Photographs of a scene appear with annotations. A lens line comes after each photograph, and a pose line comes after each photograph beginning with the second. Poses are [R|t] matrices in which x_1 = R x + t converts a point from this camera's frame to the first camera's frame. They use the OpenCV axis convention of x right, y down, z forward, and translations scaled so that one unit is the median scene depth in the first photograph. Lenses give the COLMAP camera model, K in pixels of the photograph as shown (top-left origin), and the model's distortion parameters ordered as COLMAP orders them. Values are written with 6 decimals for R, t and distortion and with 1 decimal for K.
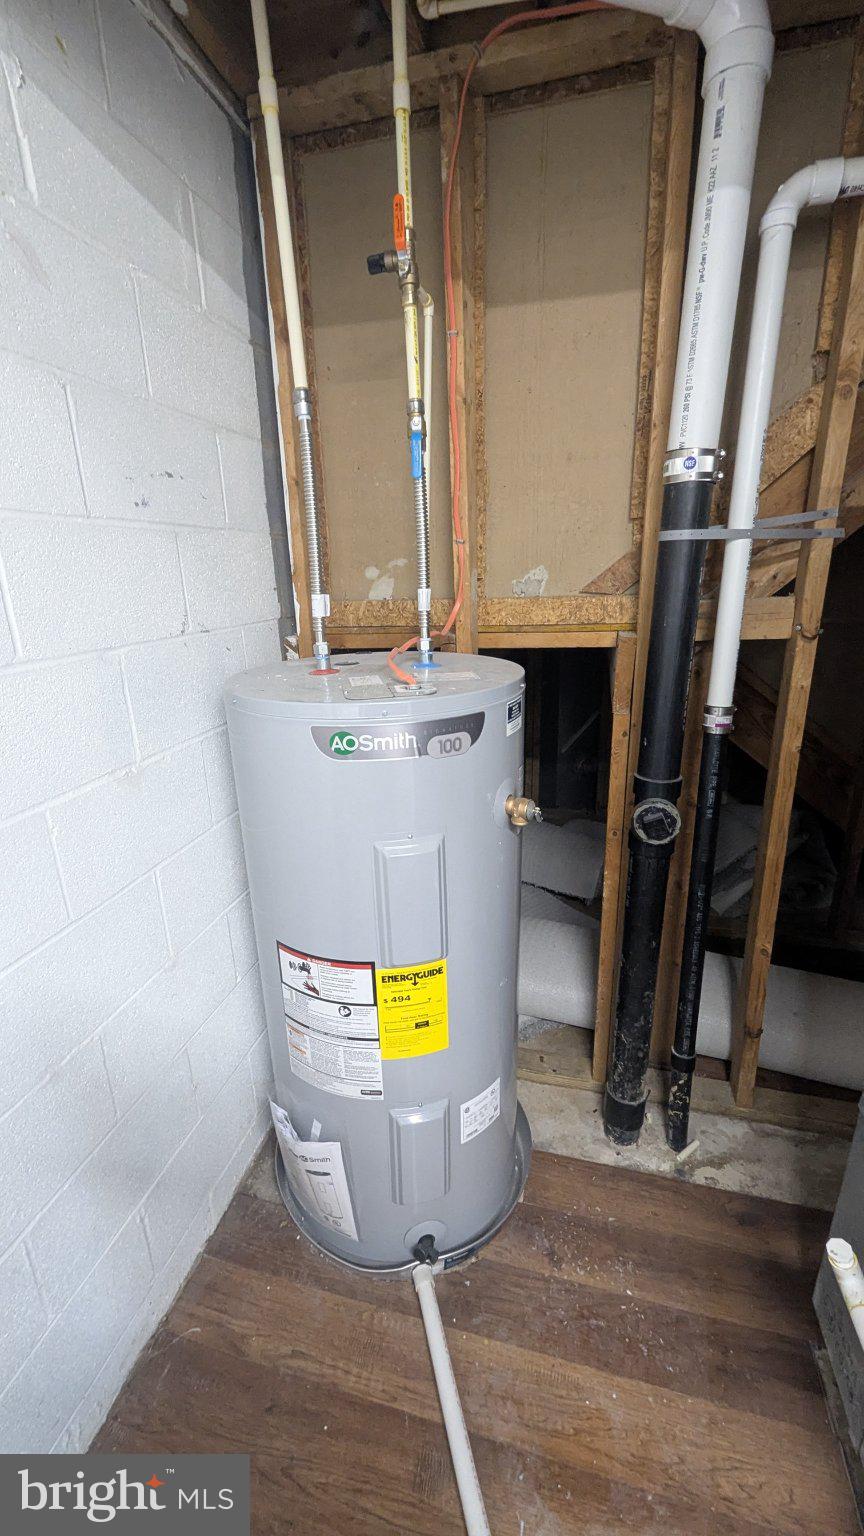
lens RADIAL K [[634.2, 0, 425.2], [0, 634.2, 770.0], [0, 0, 1]] dist [0.001234, -0.000302]
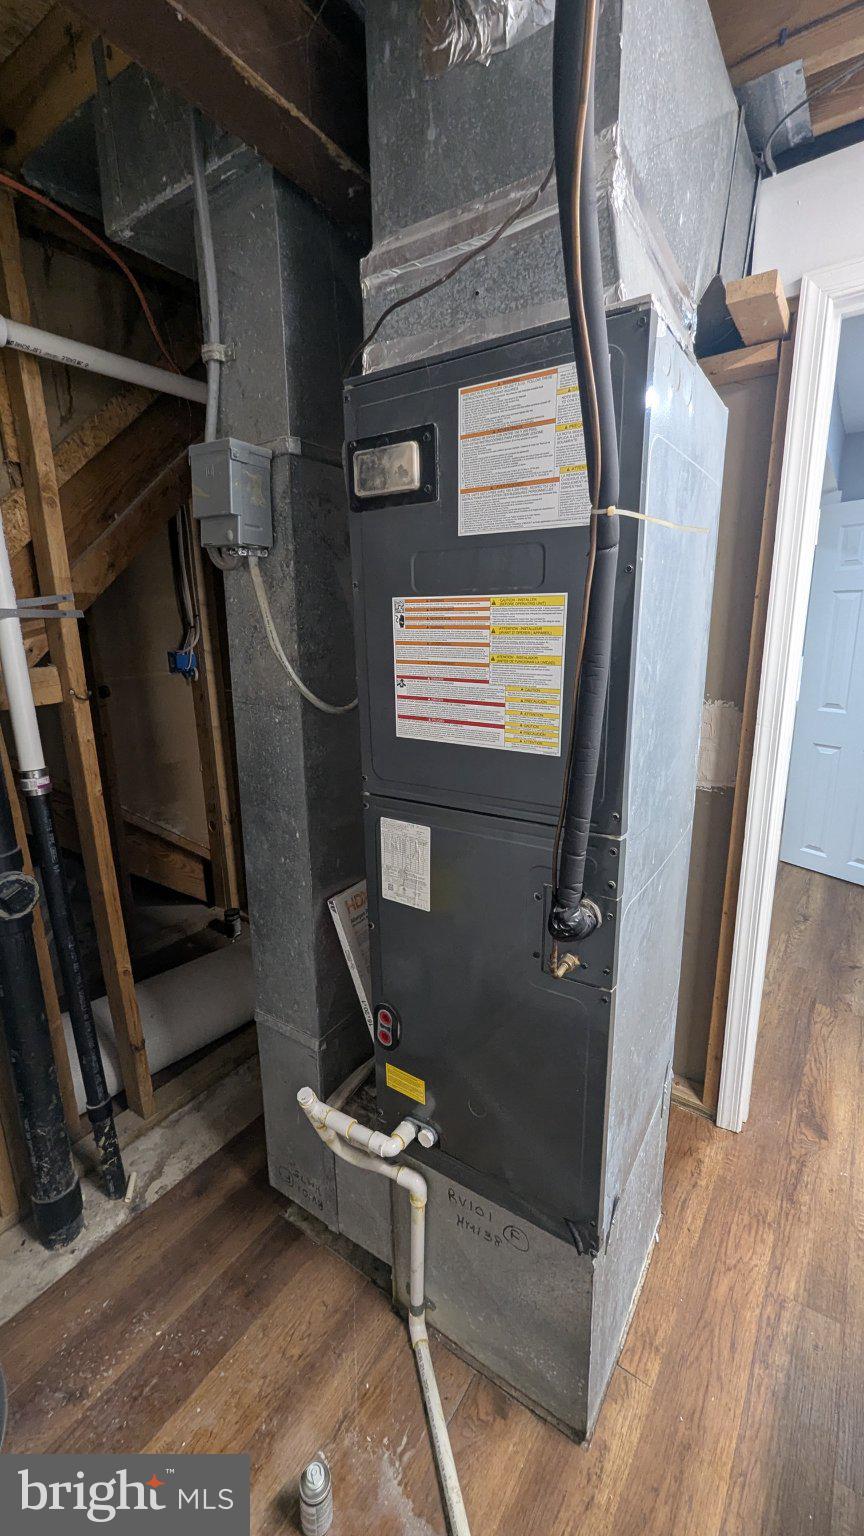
lens RADIAL K [[632.8, 0, 422.8], [0, 632.8, 770.7], [0, 0, 1]] dist [0.001436, 0.004341]
pose [[0.348839, -0.203816, 0.914752, -0.260287], [0.297214, 0.949740, 0.098270, -0.009002], [-0.888805, 0.237597, 0.391883, 0.006169]]
